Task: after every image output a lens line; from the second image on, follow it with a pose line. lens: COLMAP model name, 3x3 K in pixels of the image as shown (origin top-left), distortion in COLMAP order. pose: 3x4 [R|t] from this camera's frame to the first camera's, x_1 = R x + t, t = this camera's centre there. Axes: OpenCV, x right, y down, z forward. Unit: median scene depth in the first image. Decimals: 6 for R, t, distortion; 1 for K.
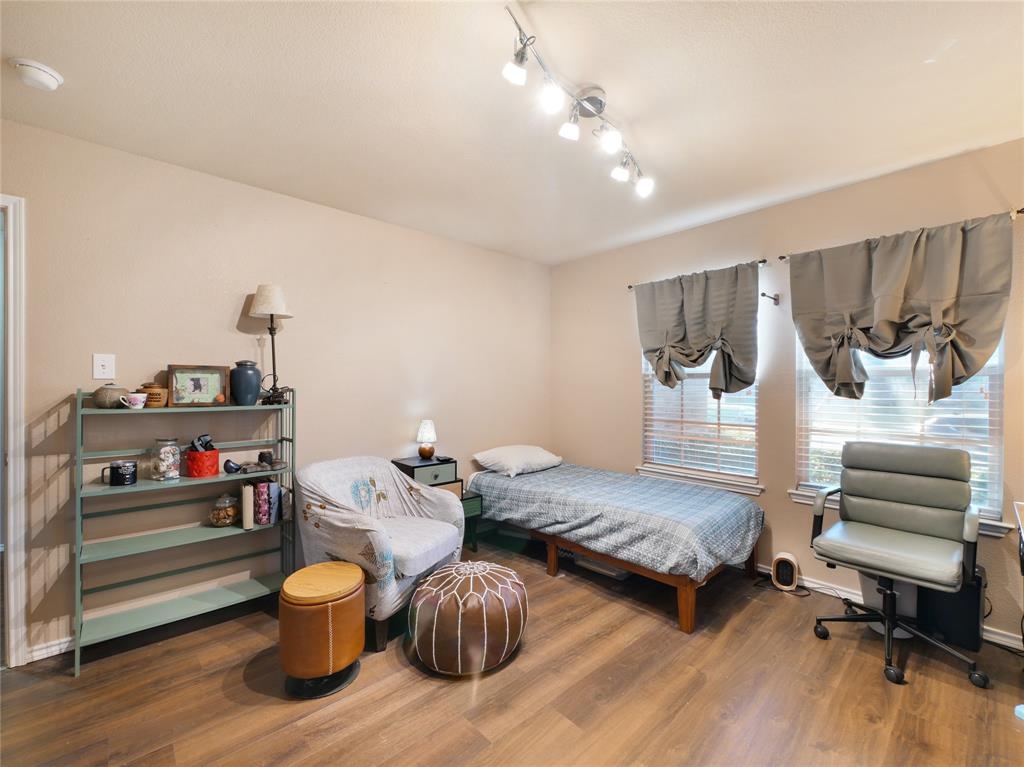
lens RADIAL K [[437.4, 0, 512.0], [0, 437.4, 383.5], [0, 0, 1]] dist [-0.001525, -0.000191]
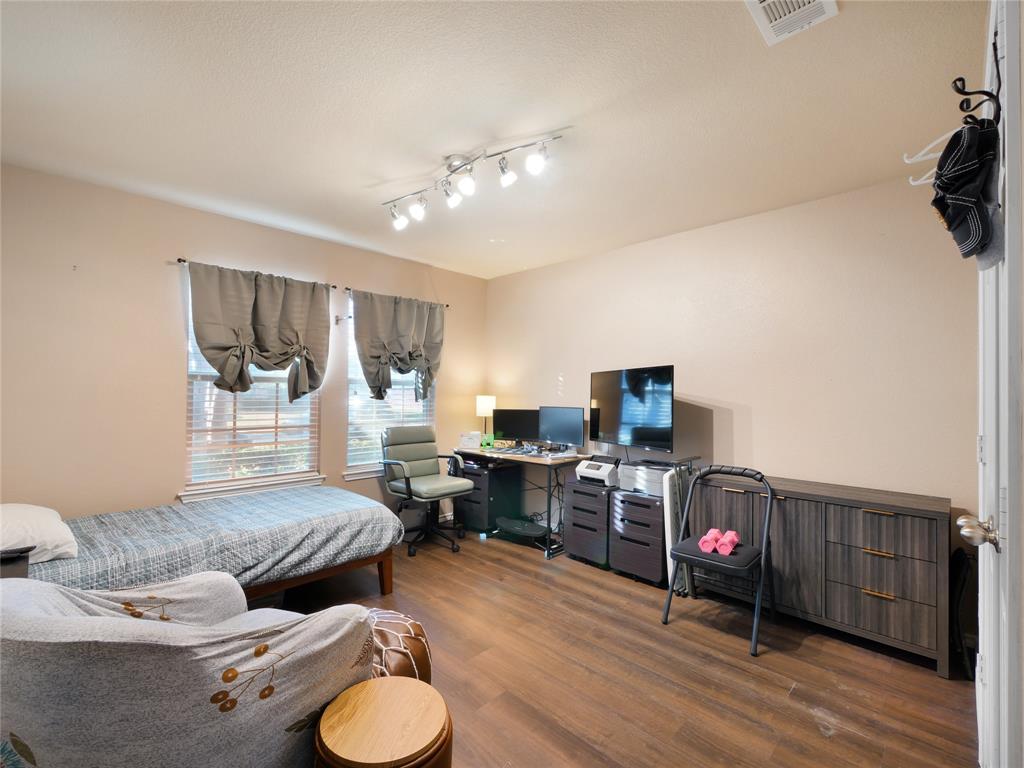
lens RADIAL K [[462.1, 0, 512.0], [0, 462.1, 384.0], [0, 0, 1]] dist [-0.000496, -0.000037]
pose [[-0.058284, 0.014929, 0.998188, -0.799282], [-0.015064, 0.999761, -0.015833, 0.000734], [-0.998186, -0.015960, -0.058046, 0.646504]]
